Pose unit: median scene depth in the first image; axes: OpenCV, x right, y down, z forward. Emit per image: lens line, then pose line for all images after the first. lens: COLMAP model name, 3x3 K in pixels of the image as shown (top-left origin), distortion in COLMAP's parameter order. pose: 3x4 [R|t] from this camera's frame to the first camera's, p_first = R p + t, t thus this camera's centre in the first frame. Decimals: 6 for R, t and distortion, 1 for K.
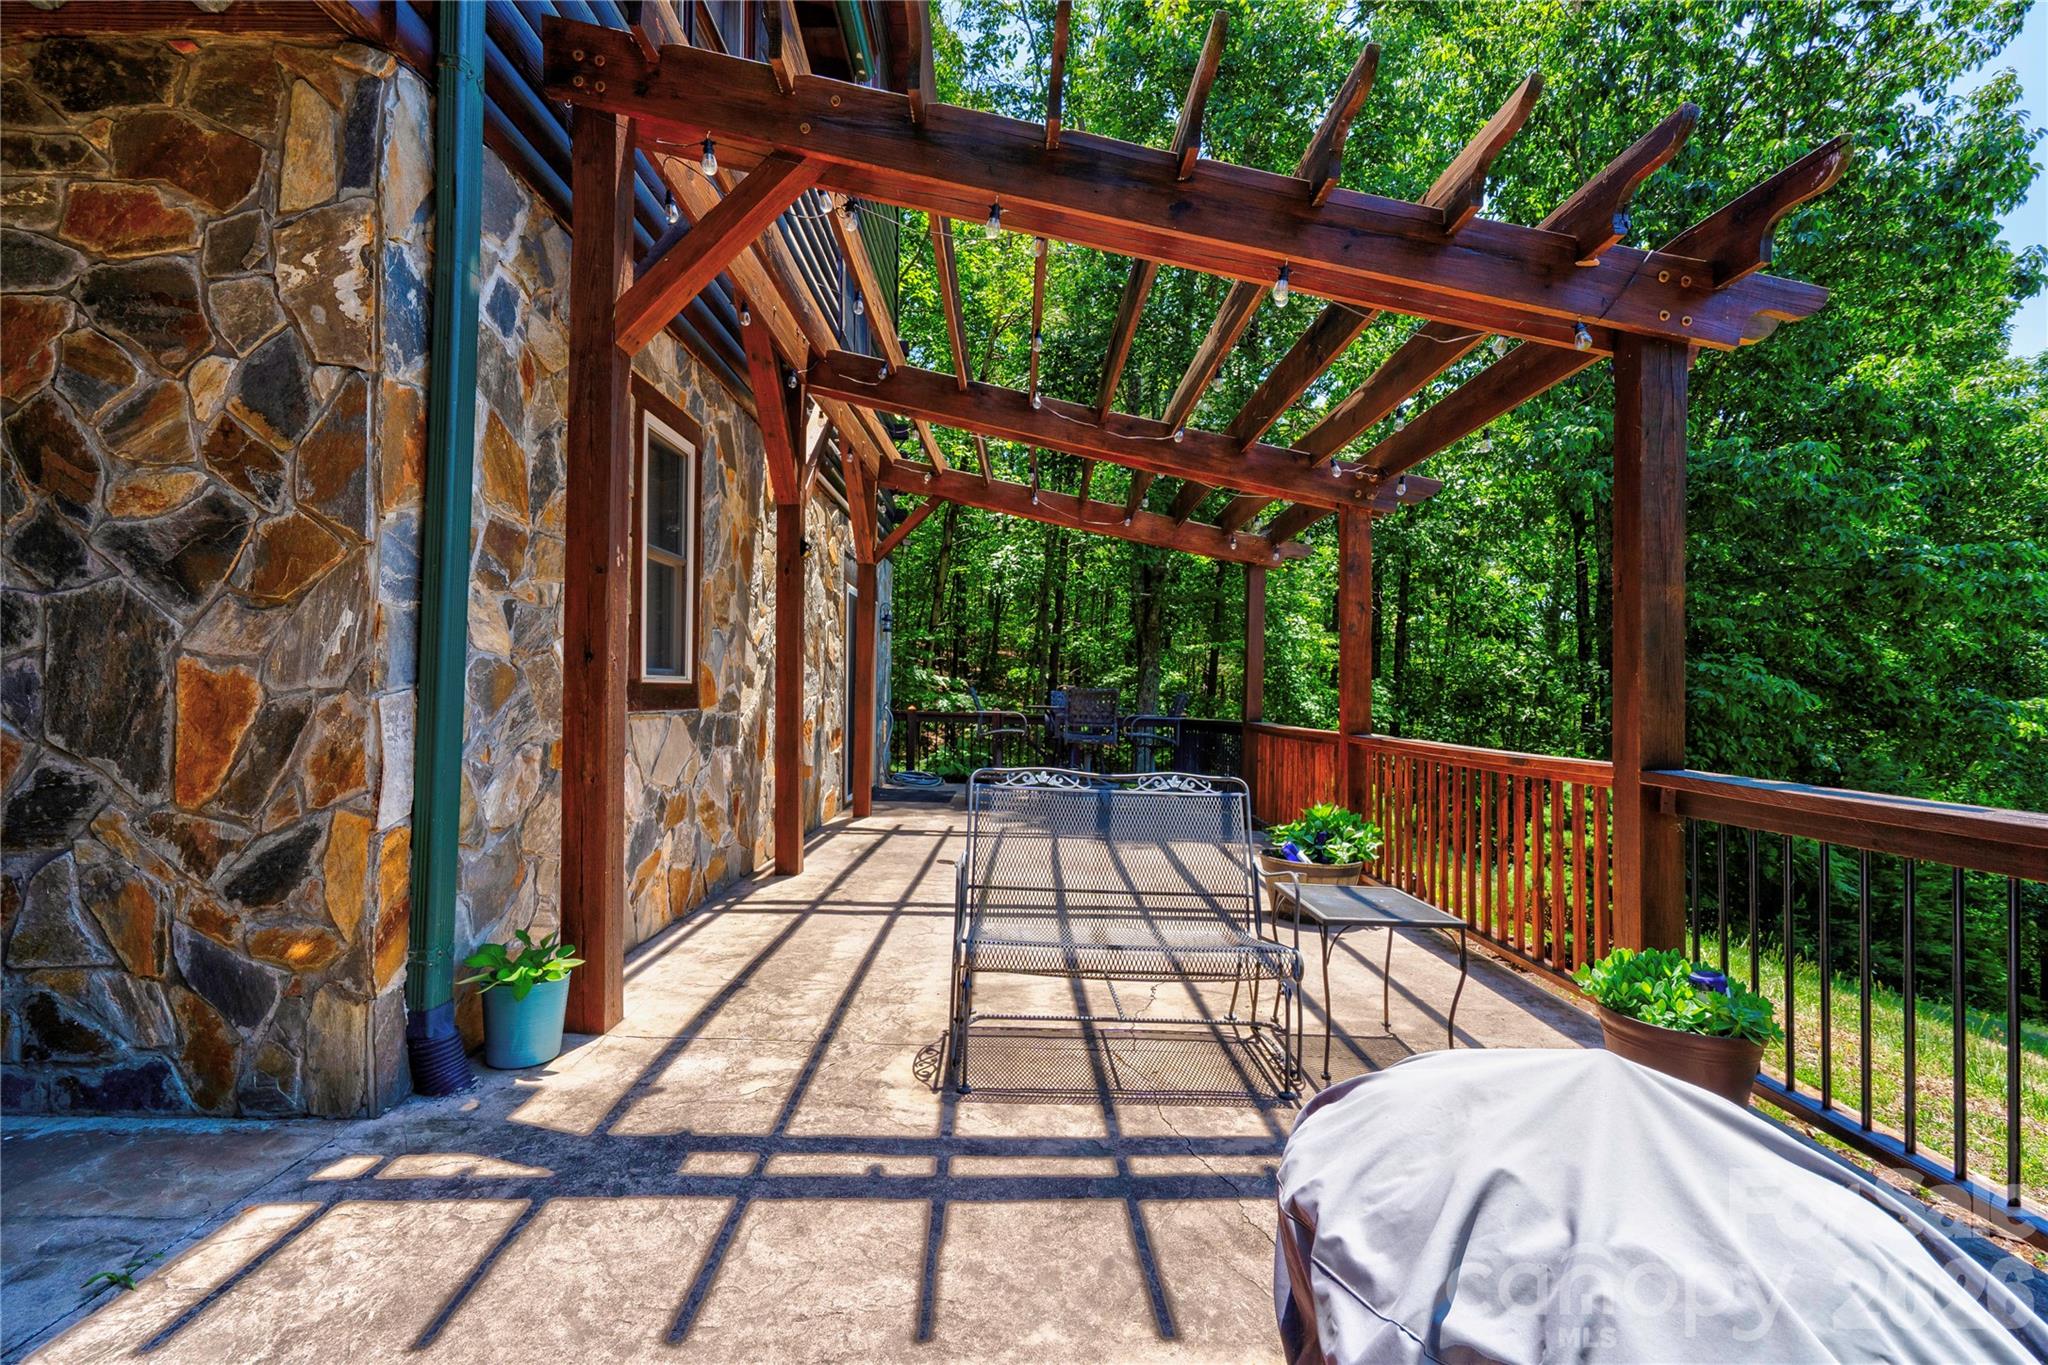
lens RADIAL K [[935.8, 0, 1021.2], [0, 935.8, 678.3], [0, 0, 1]] dist [-0.013320, 0.015405]
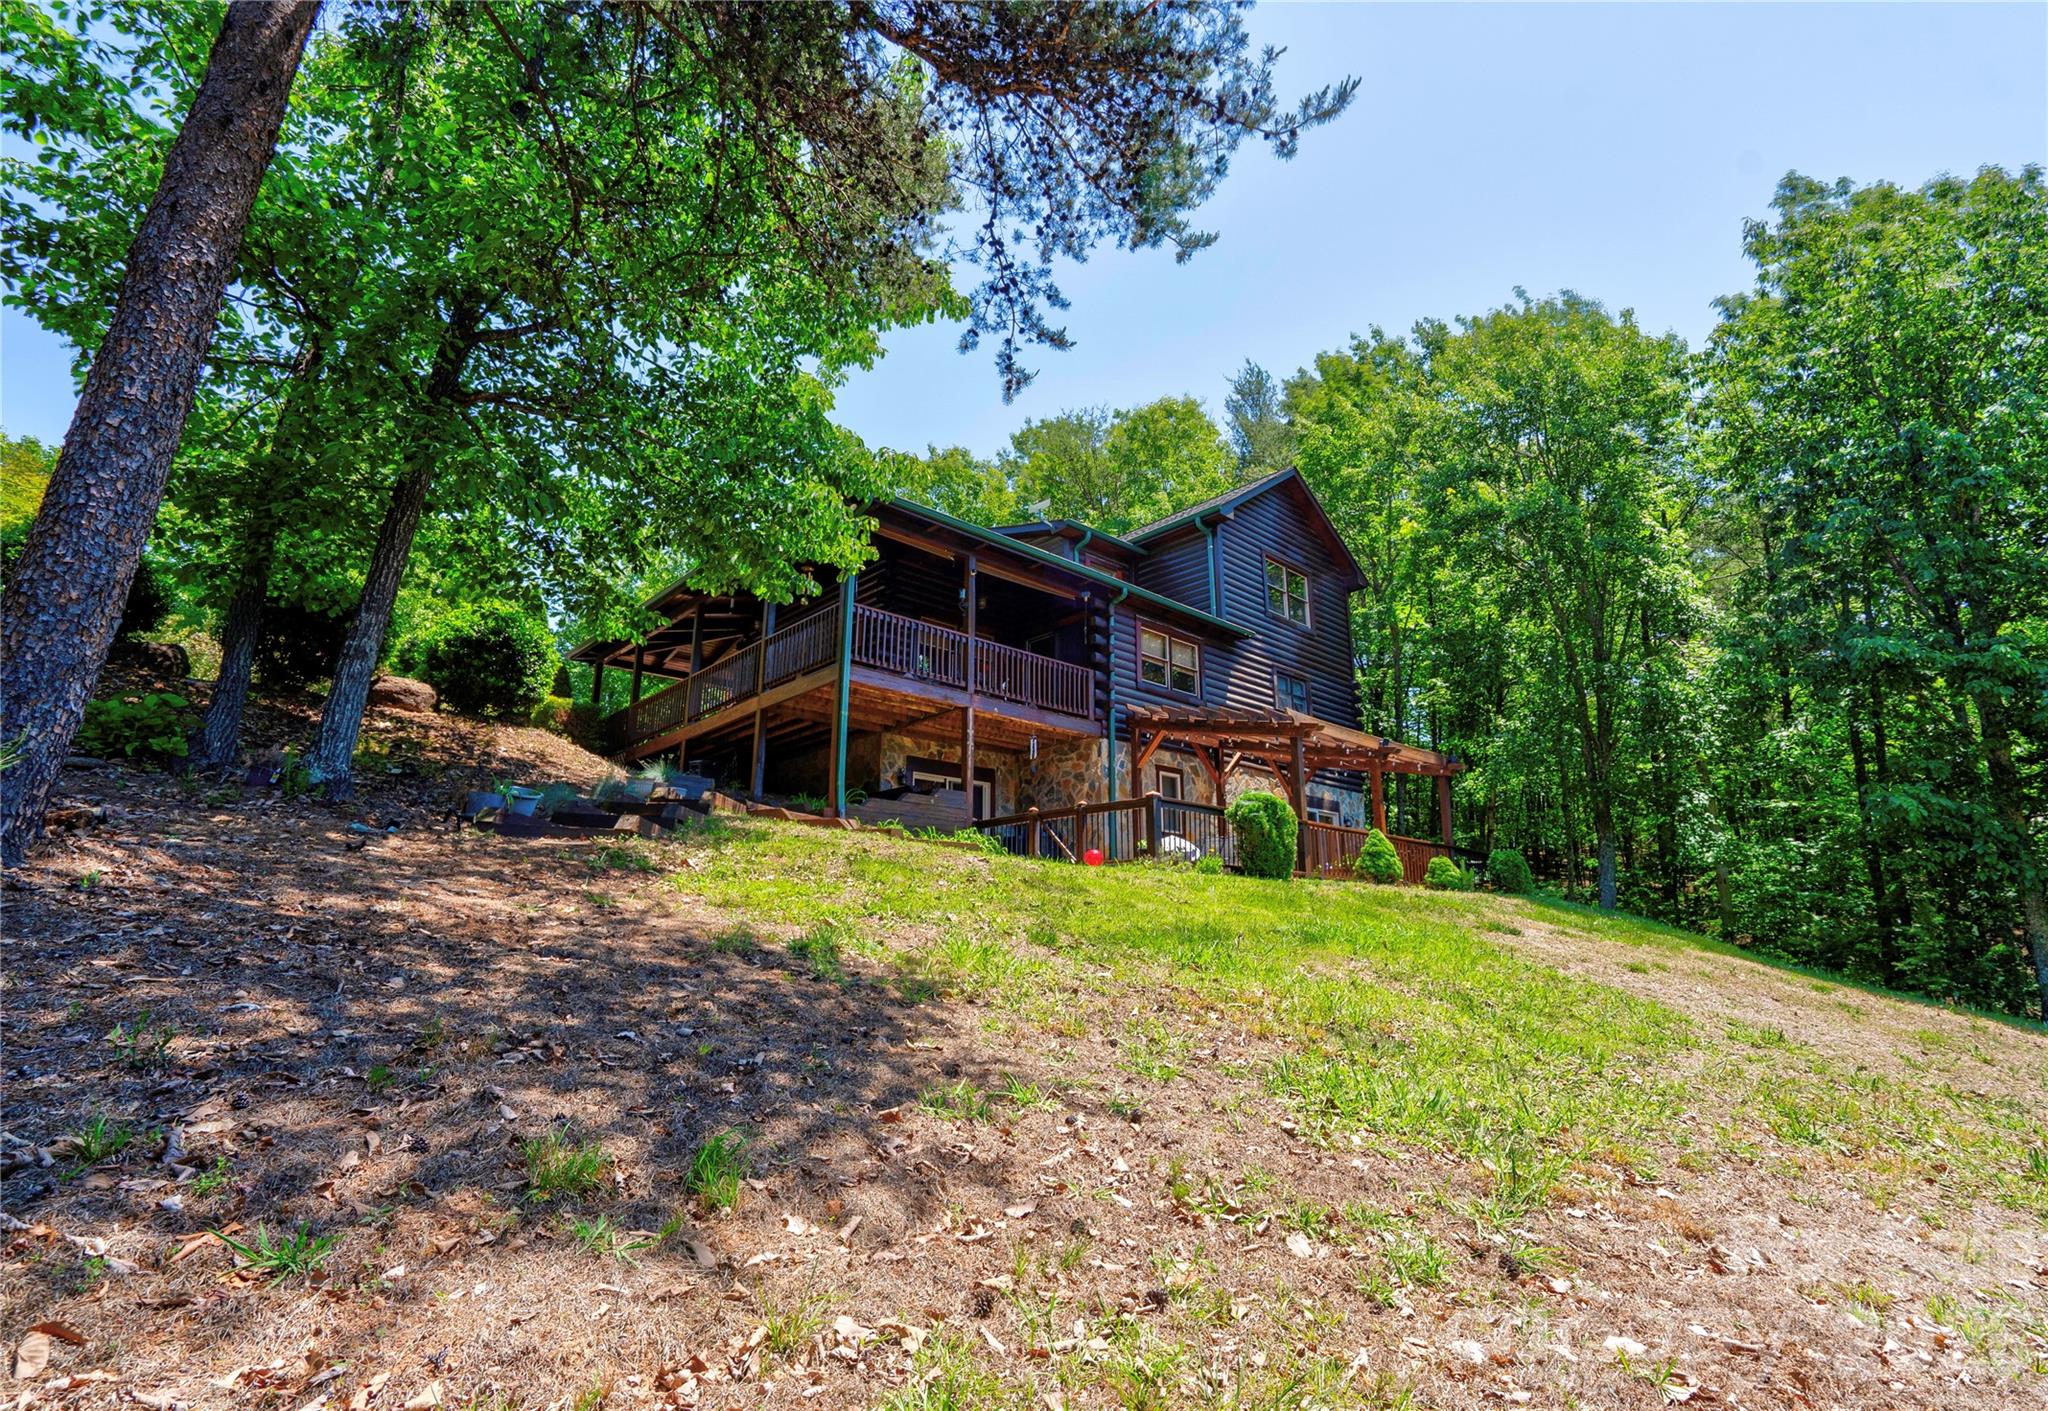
lens RADIAL K [[899.8, 0, 1024.0], [0, 899.8, 705.5], [0, 0, 1]] dist [-0.000094, -0.000026]
pose [[0.689835, -0.188489, -0.698999, 3.727419], [0.019994, 0.970104, -0.241863, 0.743266], [0.723690, 0.152870, 0.672981, -4.061673]]
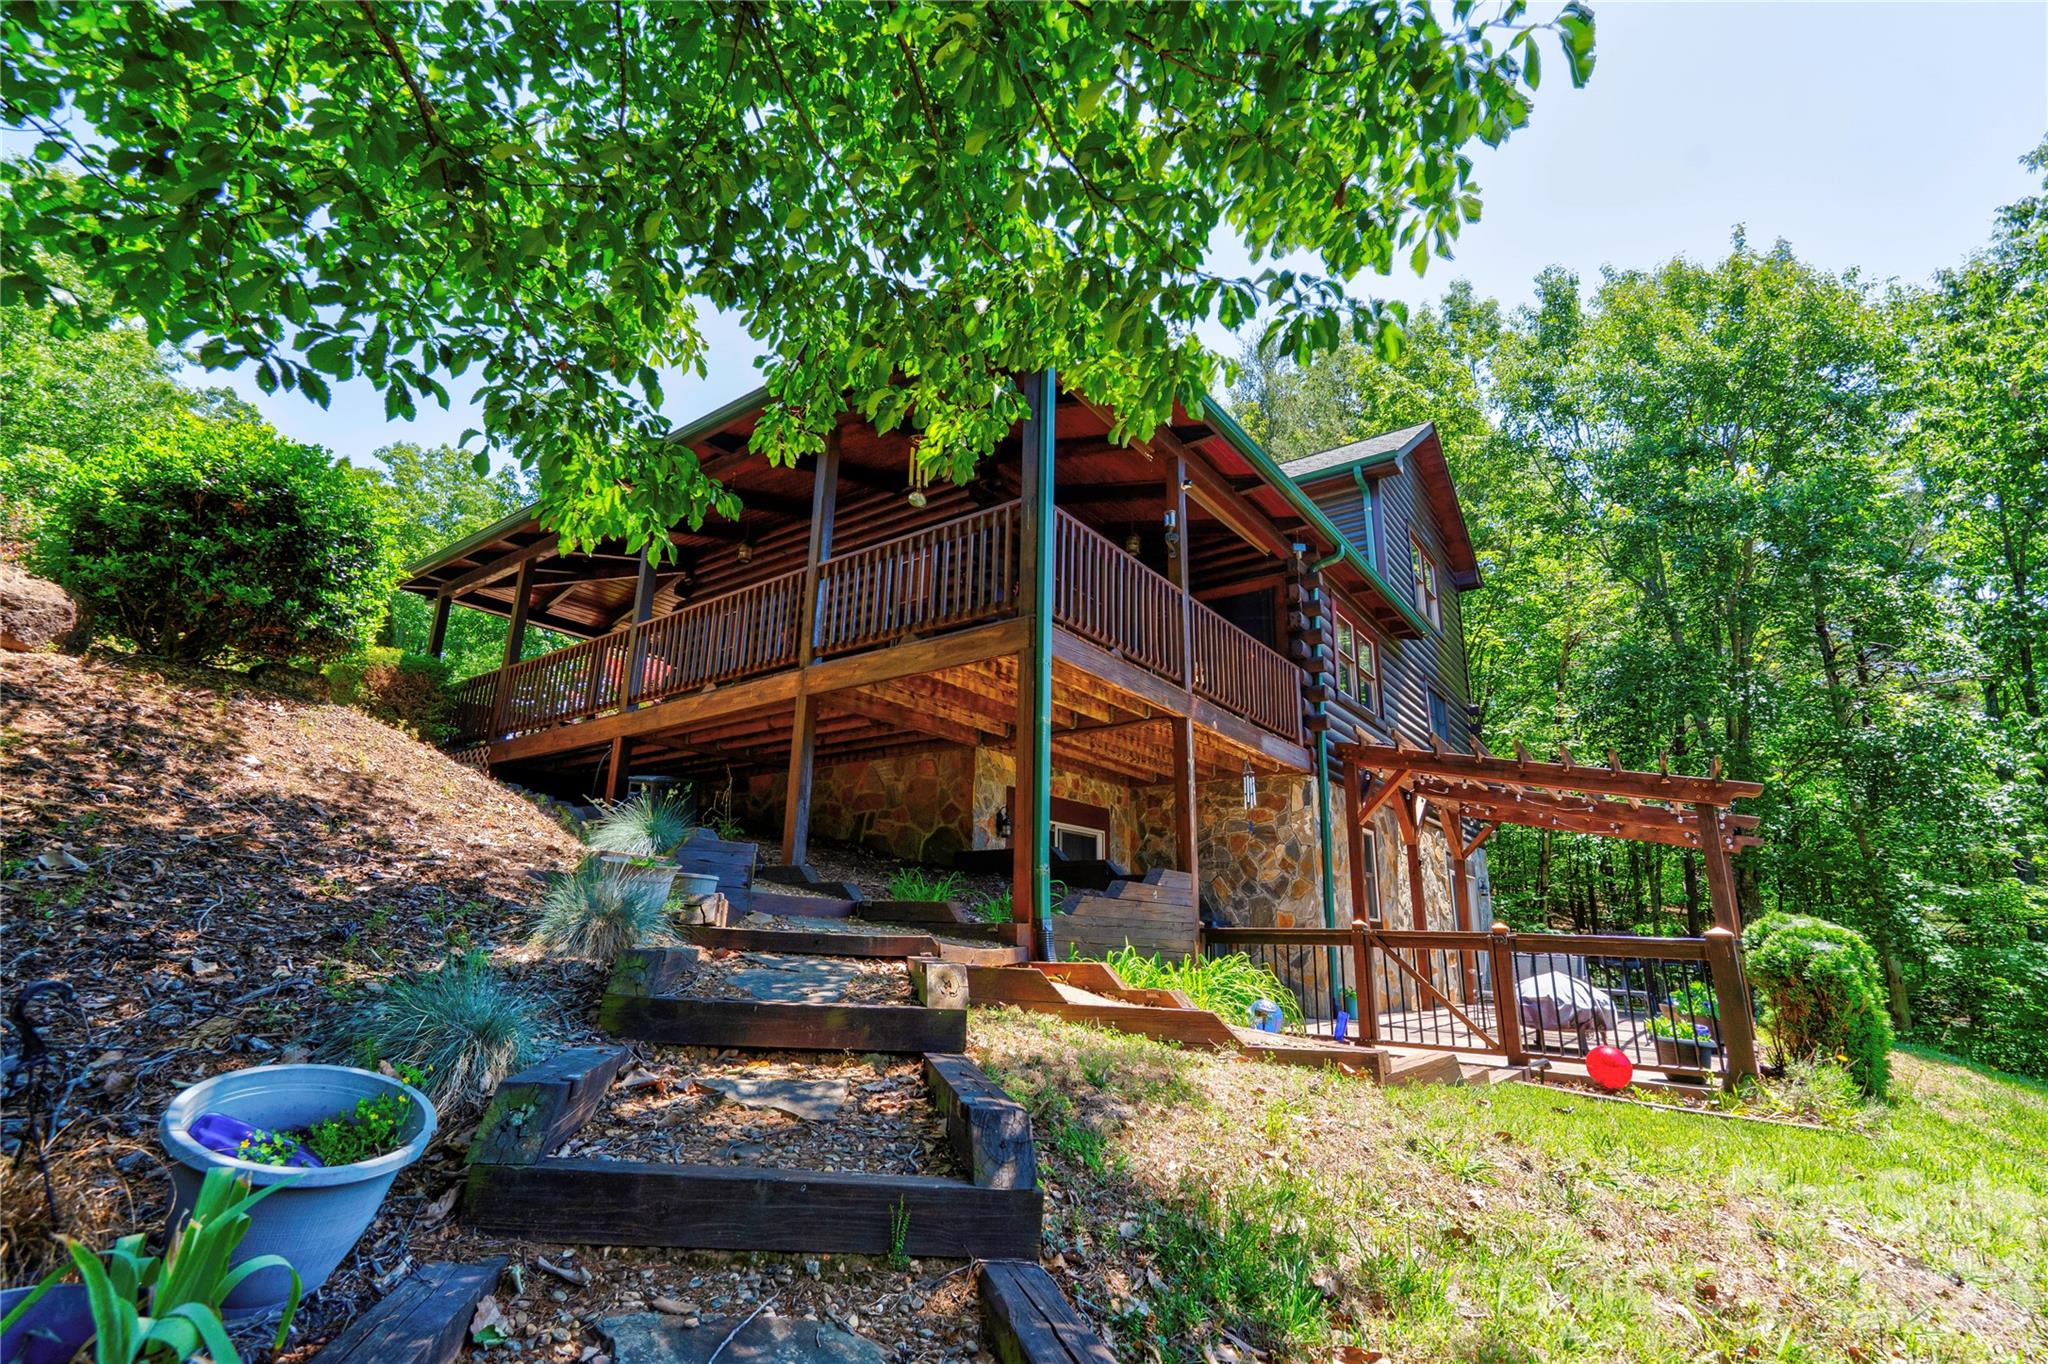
lens RADIAL K [[935.8, 0, 1021.2], [0, 935.8, 677.8], [0, 0, 1]] dist [-0.013320, 0.015405]
pose [[0.802326, -0.152106, -0.577180, 0.873203], [-0.008227, 0.964075, -0.265503, 0.095086], [0.596829, 0.217768, 0.772251, -3.398699]]
